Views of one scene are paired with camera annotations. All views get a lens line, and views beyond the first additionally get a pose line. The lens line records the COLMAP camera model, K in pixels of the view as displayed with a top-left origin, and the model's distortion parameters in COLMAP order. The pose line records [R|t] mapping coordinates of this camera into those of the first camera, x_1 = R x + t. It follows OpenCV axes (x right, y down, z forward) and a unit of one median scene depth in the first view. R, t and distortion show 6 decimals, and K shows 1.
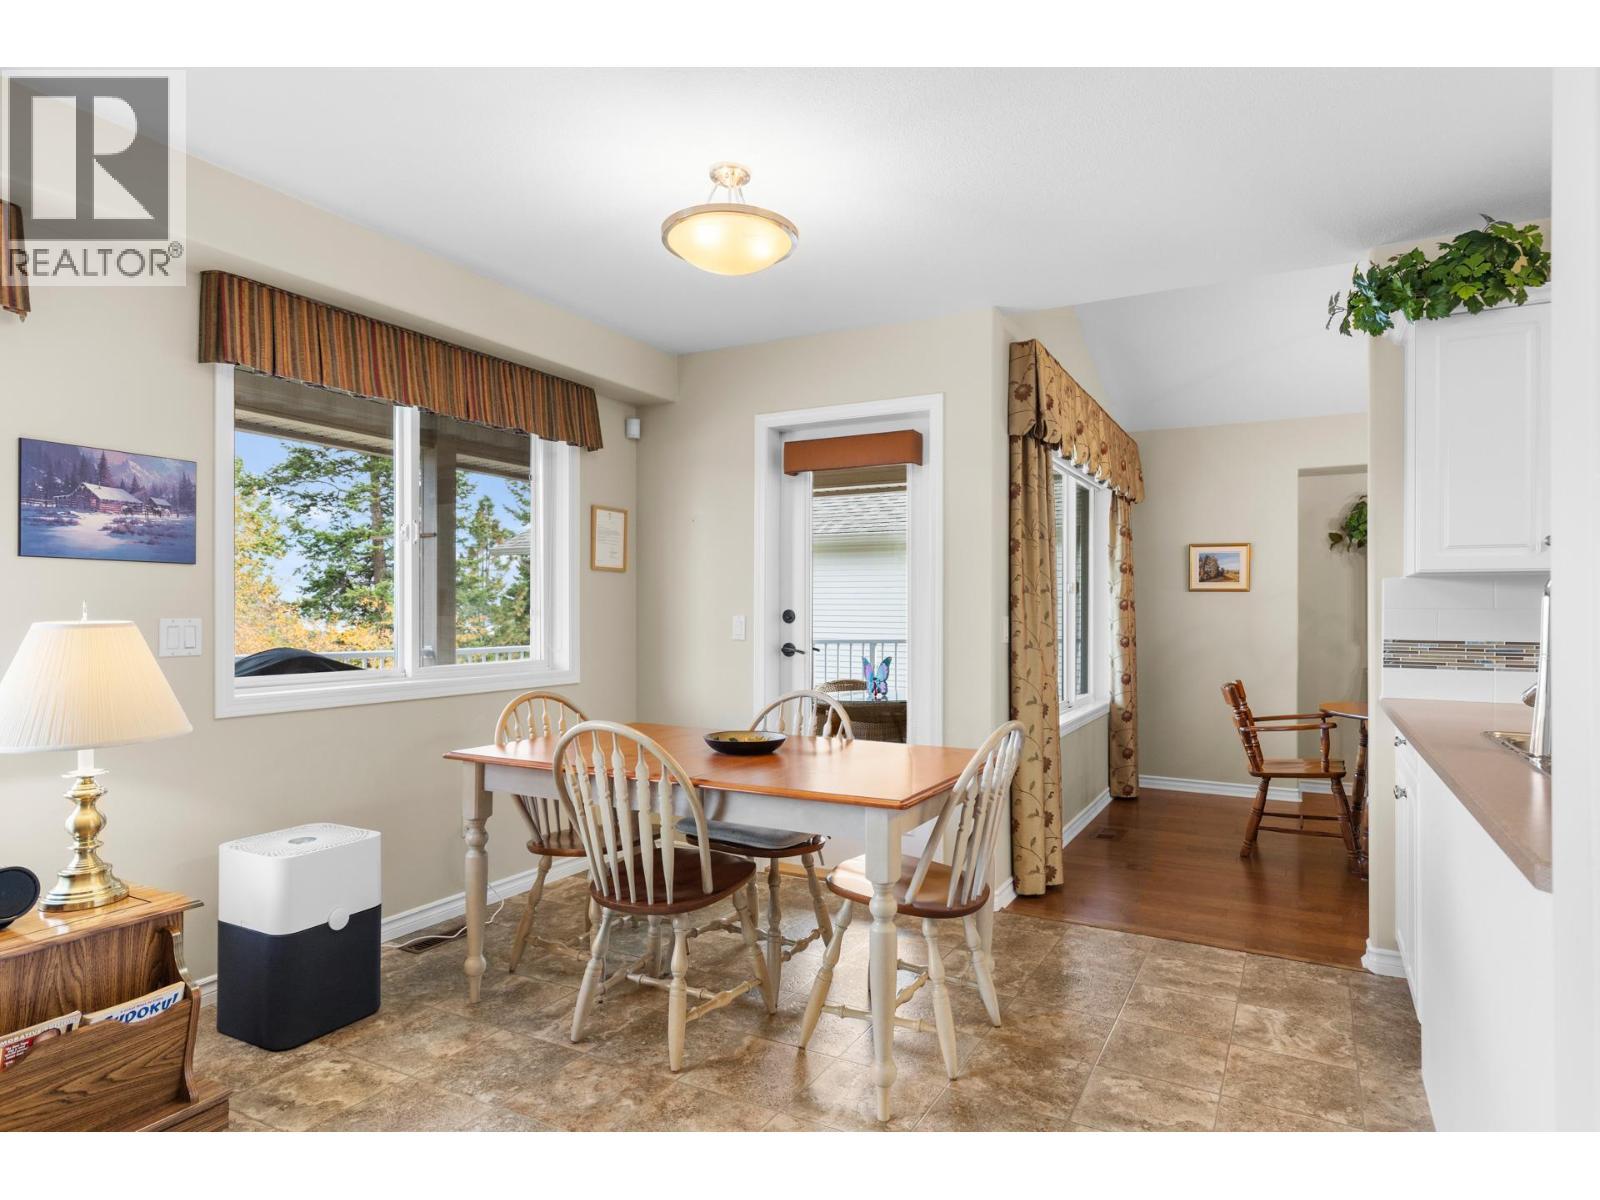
lens RADIAL K [[911.4, 0, 800.5], [0, 911.4, 602.2], [0, 0, 1]] dist [0.002848, -0.000194]
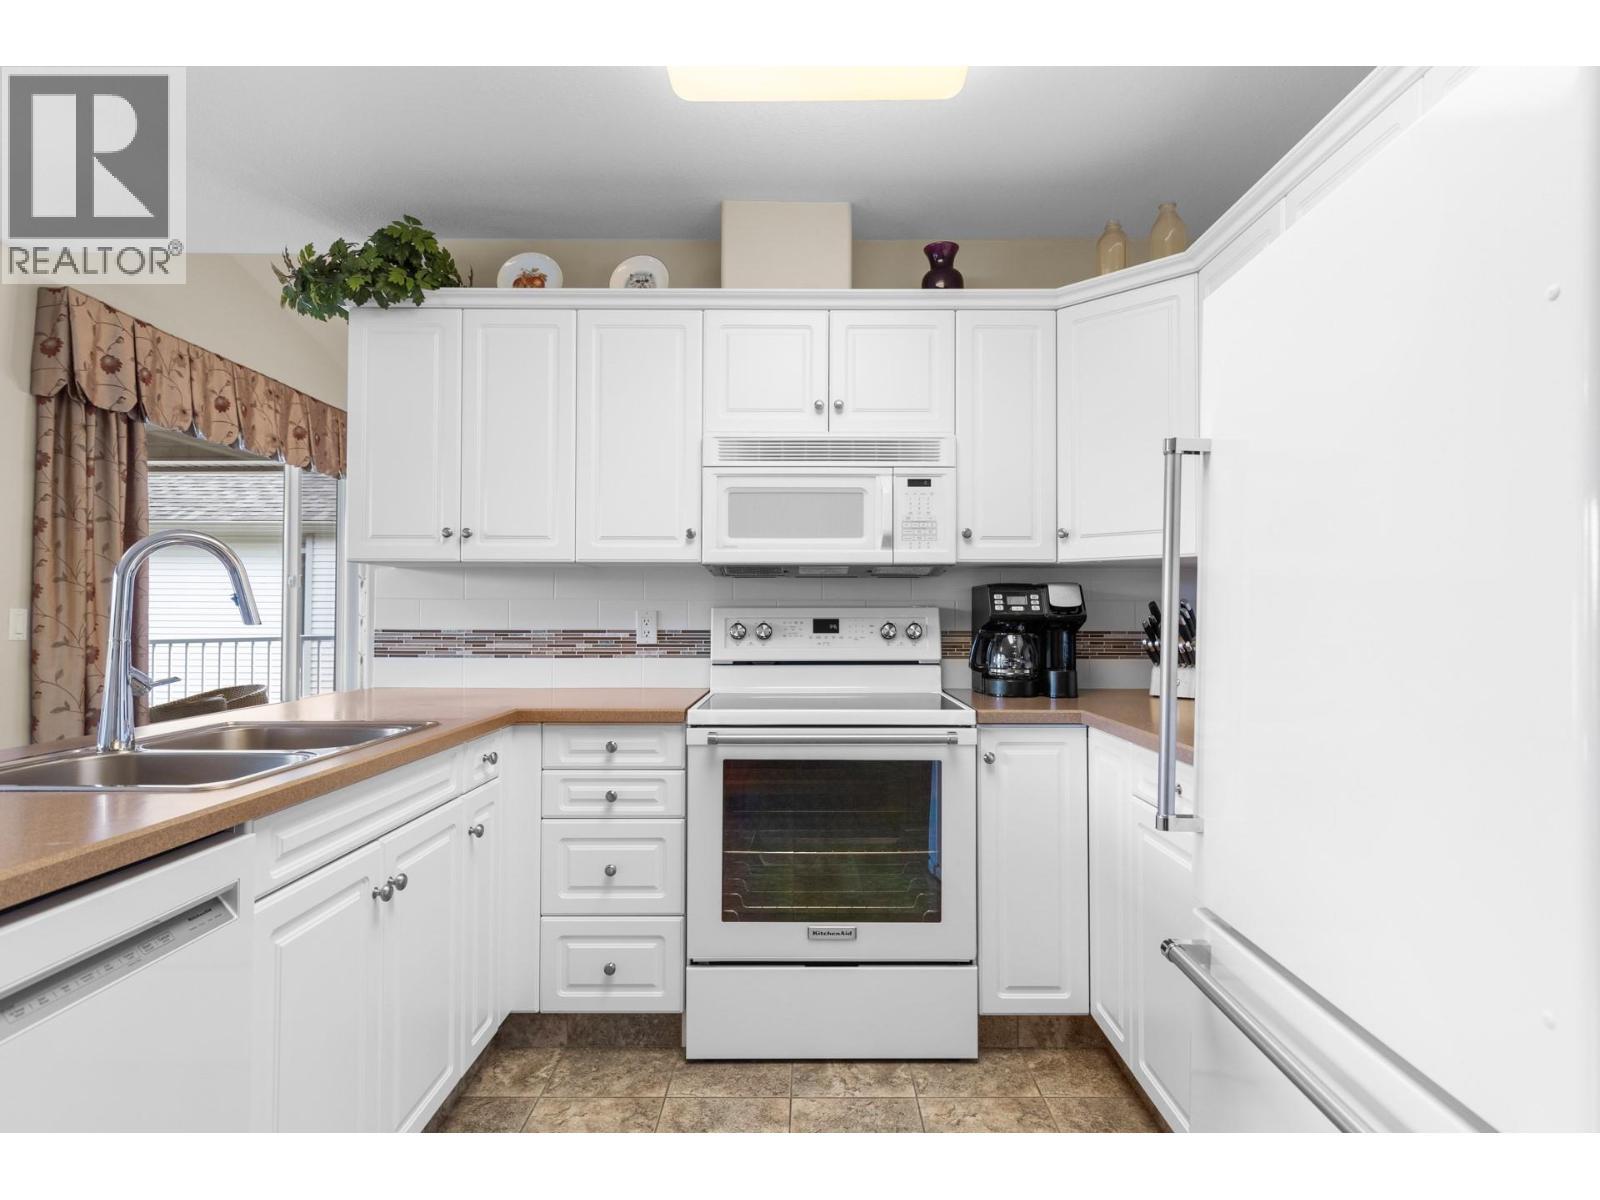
lens RADIAL K [[867.2, 0, 803.9], [0, 867.2, 590.3], [0, 0, 1]] dist [-0.004078, 0.000707]
pose [[0.877239, 0.005402, 0.480024, 0.475328], [-0.001907, 0.999968, -0.007767, 0.003538], [-0.480050, 0.005898, 0.877221, -0.048114]]
